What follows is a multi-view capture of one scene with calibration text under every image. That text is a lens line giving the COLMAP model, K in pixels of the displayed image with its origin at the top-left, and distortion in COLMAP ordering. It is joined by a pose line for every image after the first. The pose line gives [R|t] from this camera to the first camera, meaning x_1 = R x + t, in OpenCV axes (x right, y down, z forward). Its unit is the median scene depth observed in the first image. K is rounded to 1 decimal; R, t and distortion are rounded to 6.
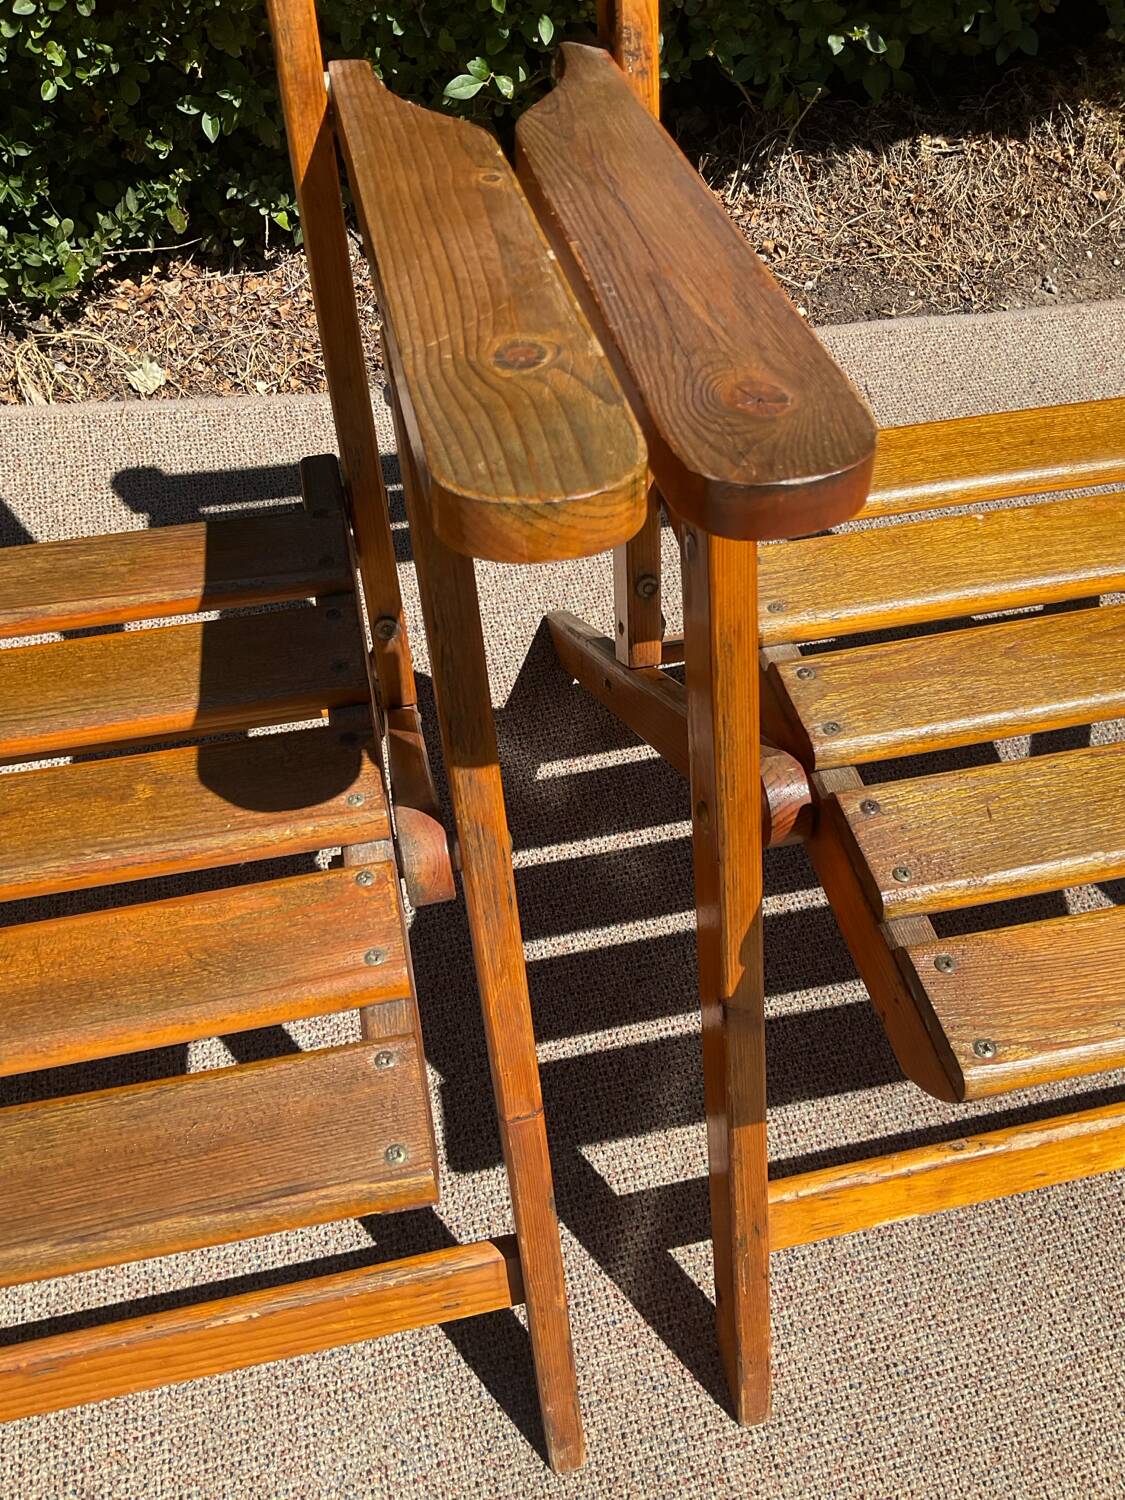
lens RADIAL K [[1242.5, 0, 556.6], [0, 1242.5, 747.2], [0, 0, 1]] dist [-0.008610, -0.015916]
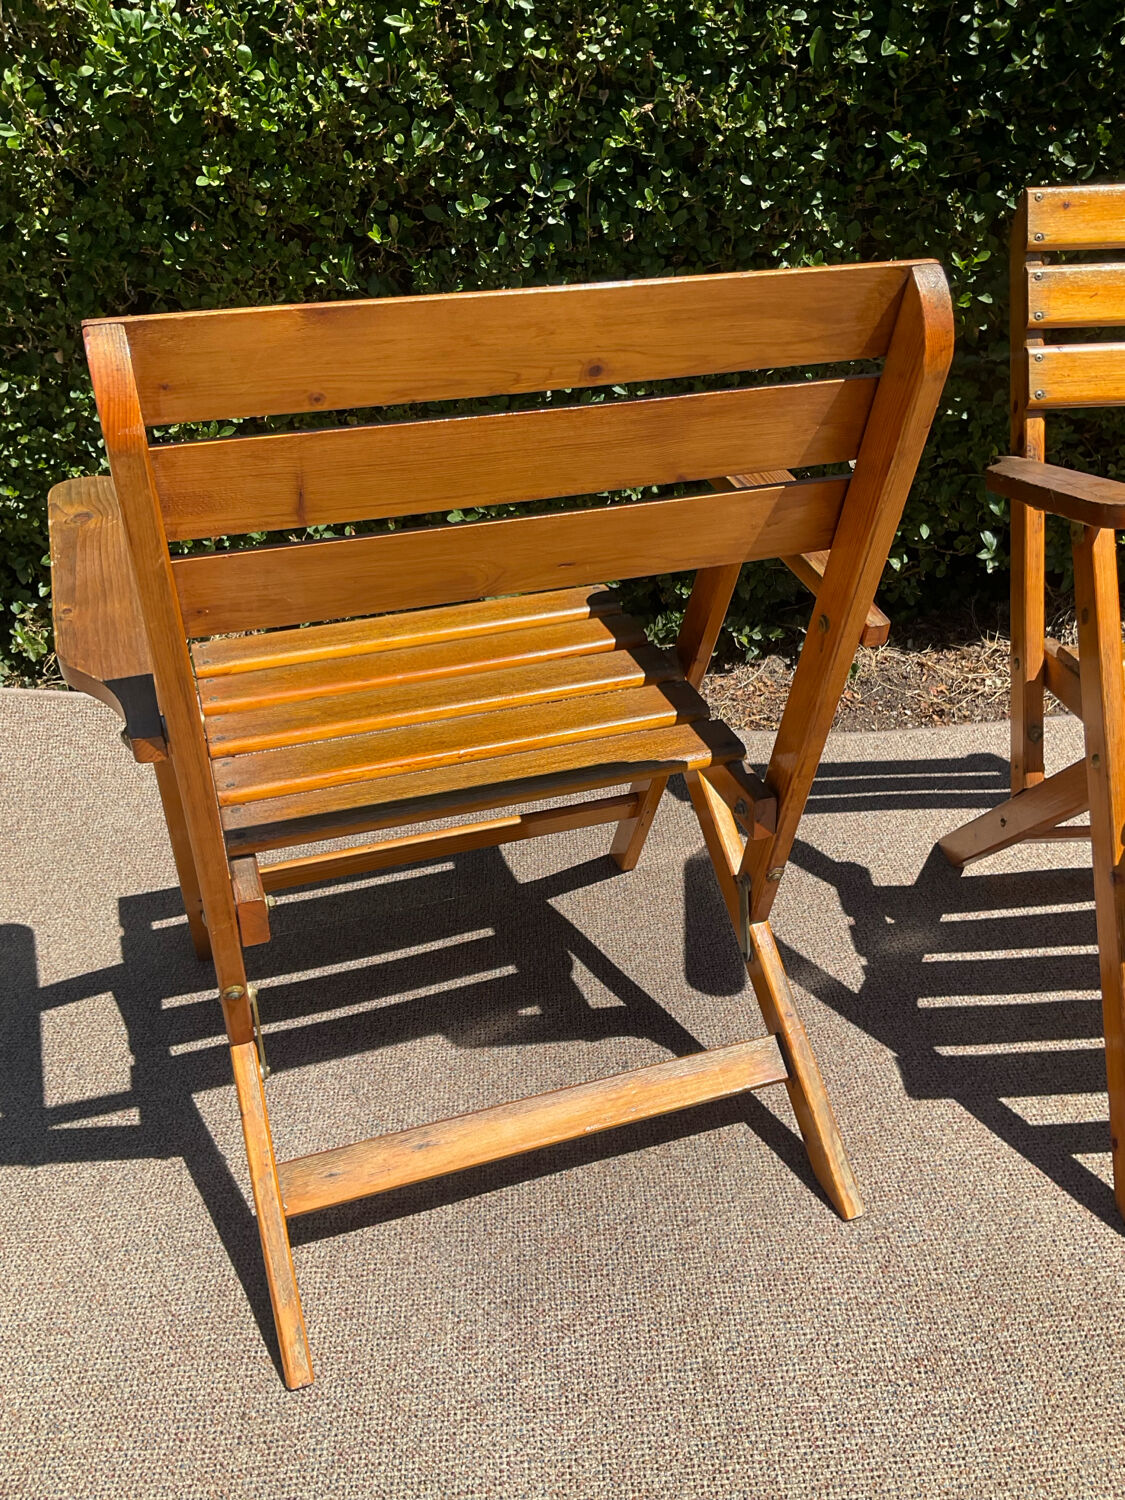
lens RADIAL K [[1240.8, 0, 564.4], [0, 1240.8, 736.8], [0, 0, 1]] dist [0.050196, -0.100101]
pose [[0.981379, 0.028419, -0.189968, -0.148989], [-0.114445, 0.880794, -0.459460, 0.465814], [0.154265, 0.472645, 0.867645, -0.382611]]
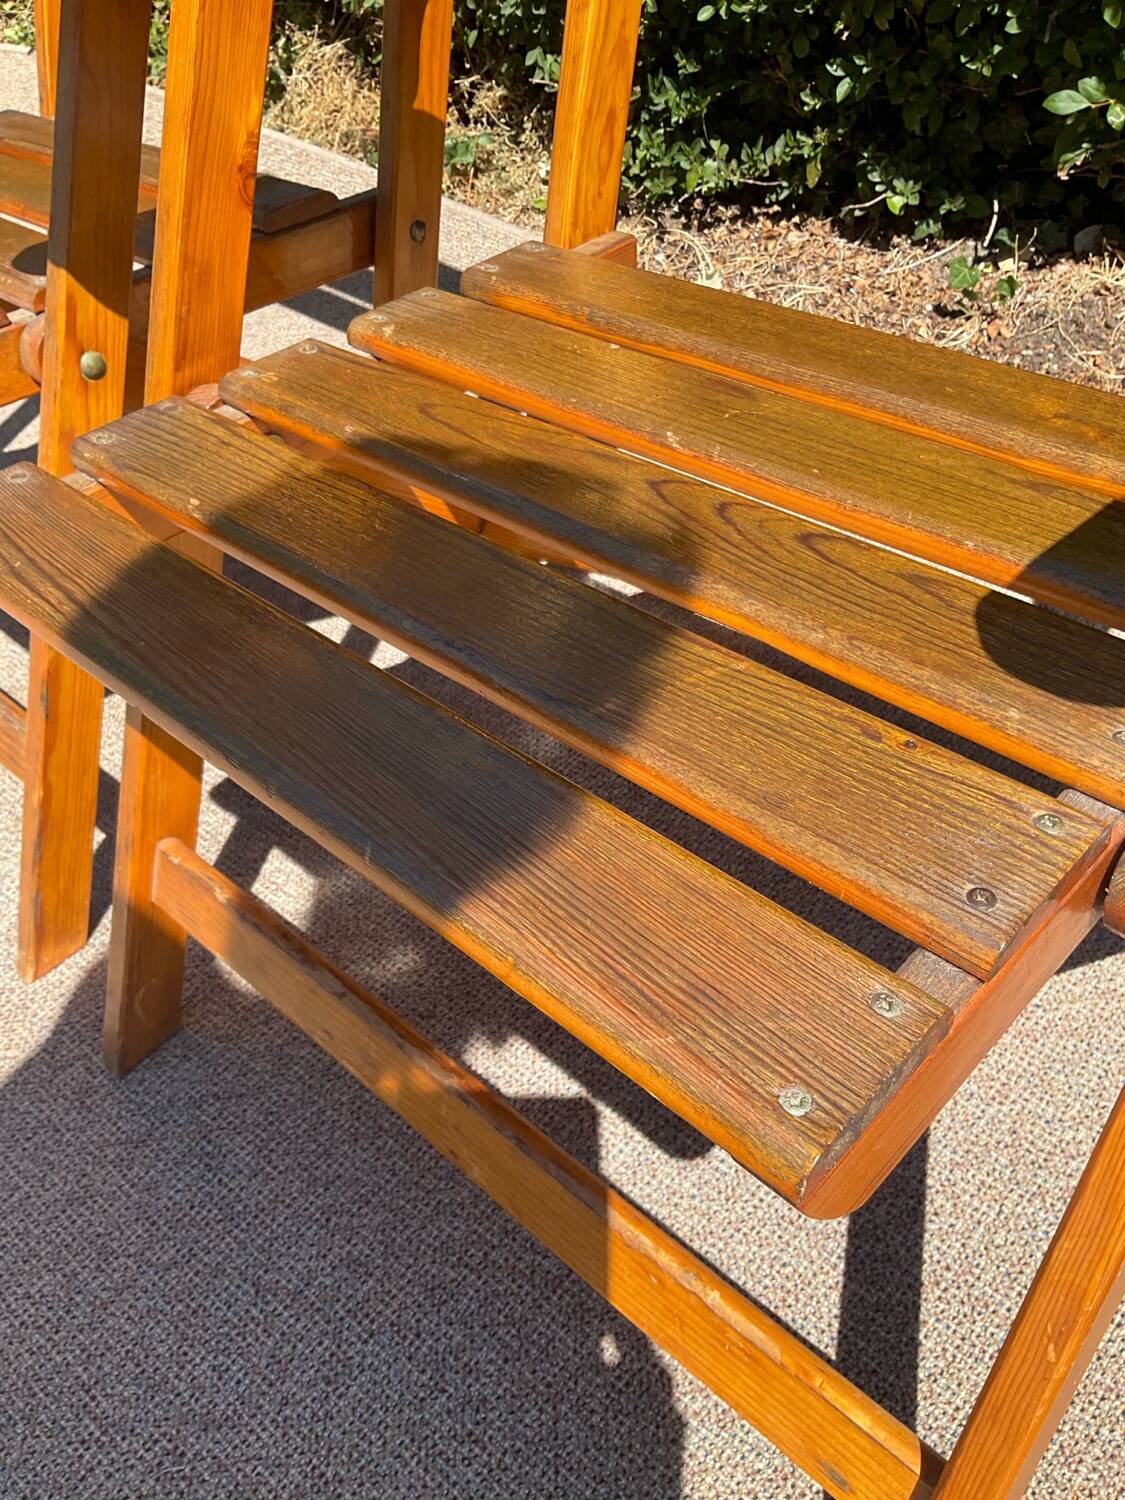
lens RADIAL K [[1276.8, 0, 550.5], [0, 1276.8, 723.2], [0, 0, 1]] dist [0.045548, -0.100486]
pose [[0.554860, 0.493514, -0.669757, 0.582302], [-0.587282, 0.802564, 0.104841, -0.016994], [0.589263, 0.335164, 0.735142, 0.191061]]
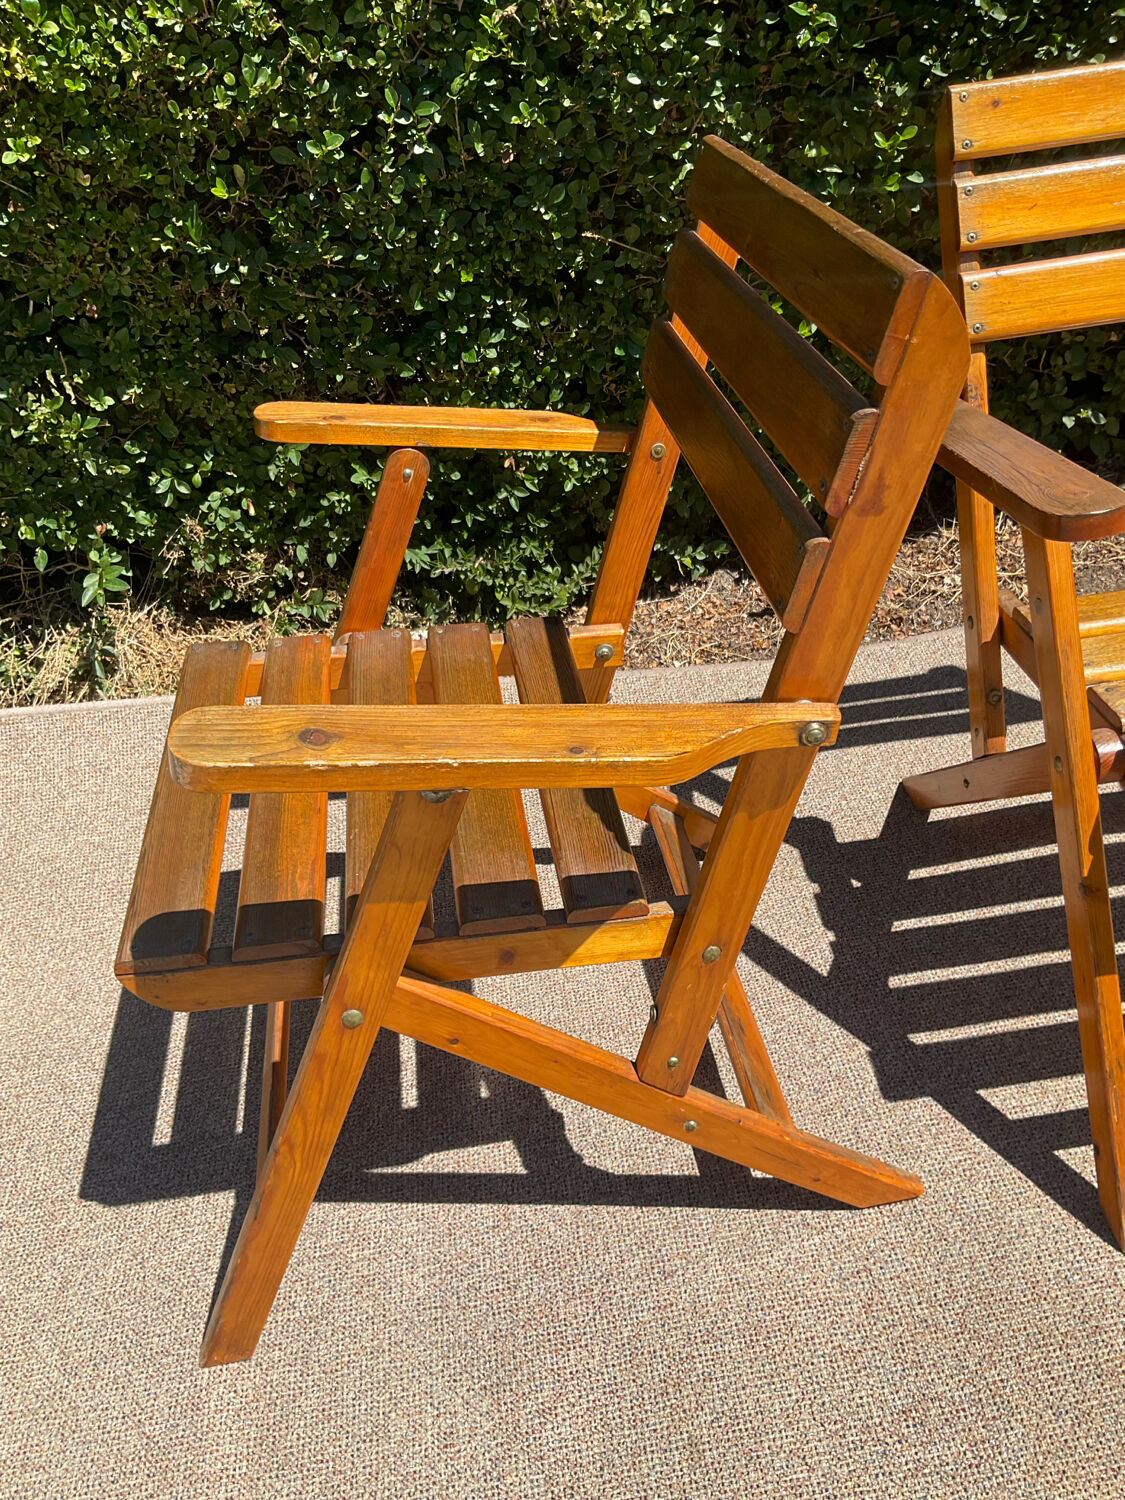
lens RADIAL K [[1240.8, 0, 564.4], [0, 1240.8, 736.8], [0, 0, 1]] dist [0.050196, -0.100101]
pose [[0.983154, -0.048561, -0.176209, -0.119425], [-0.012563, 0.943827, -0.330201, 0.284692], [0.182345, 0.326852, 0.927318, -0.369053]]
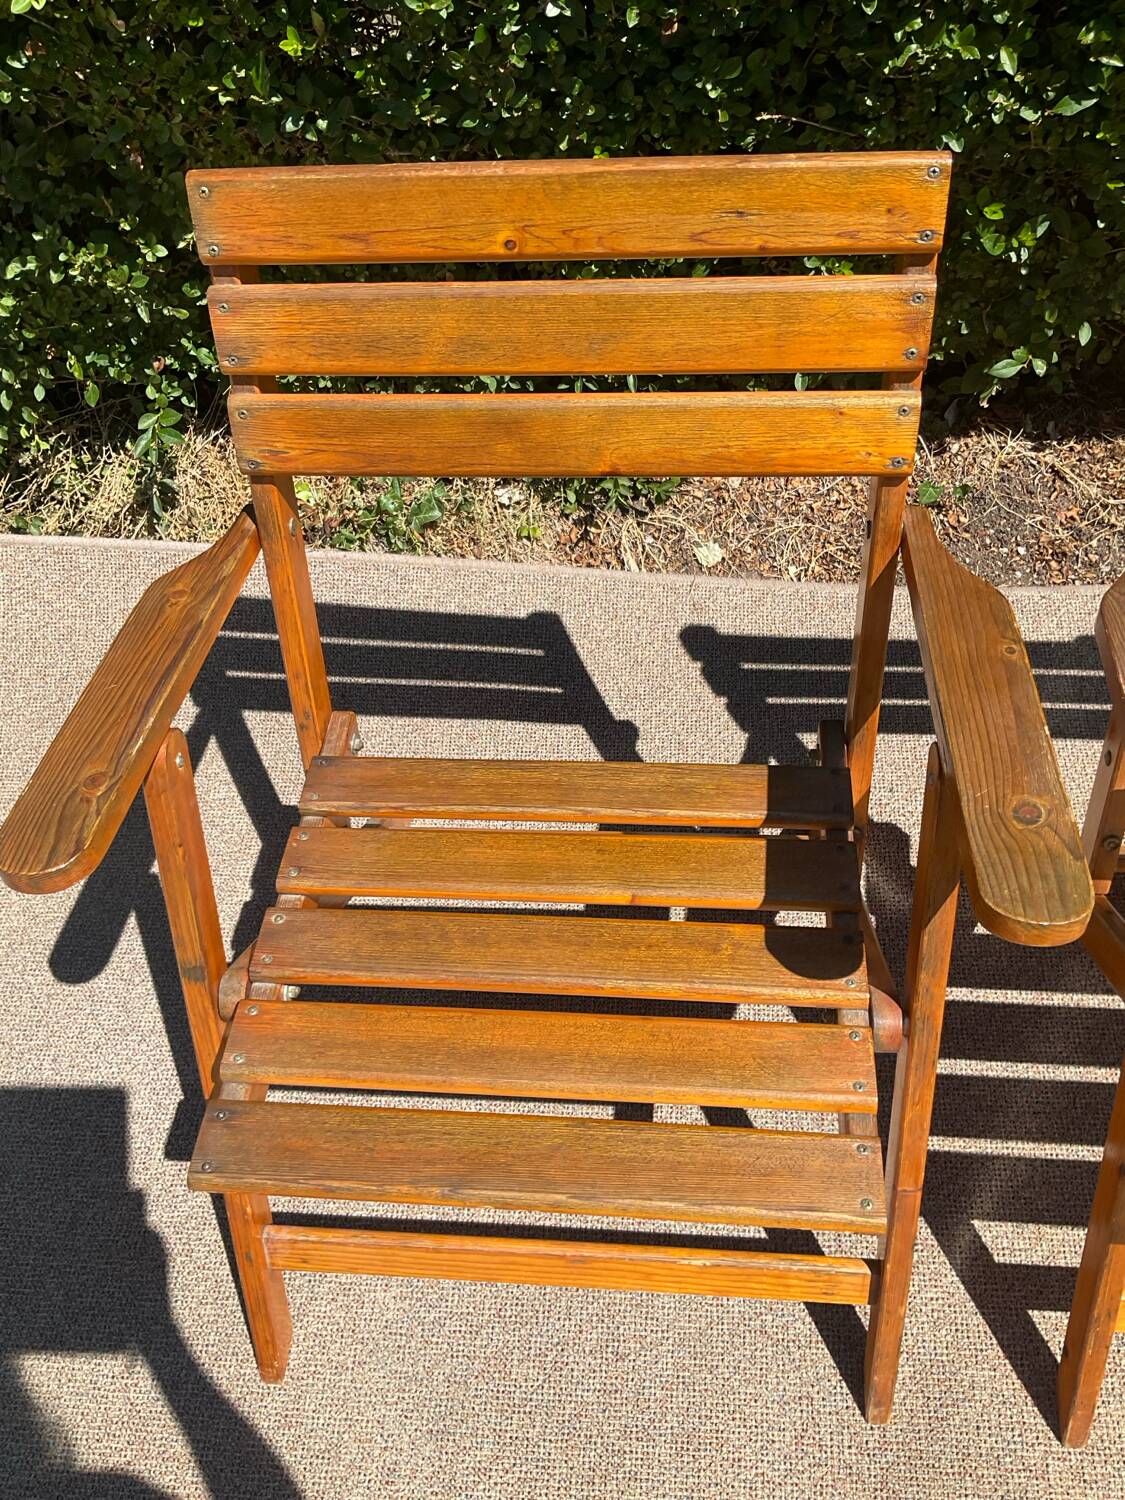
lens RADIAL K [[1258.0, 0, 564.5], [0, 1258.0, 742.8], [0, 0, 1]] dist [0.030757, -0.060930]
pose [[0.951810, 0.180910, -0.247648, -0.111381], [-0.181237, 0.983200, 0.021675, -0.104237], [0.247409, 0.024253, 0.968608, -0.338868]]
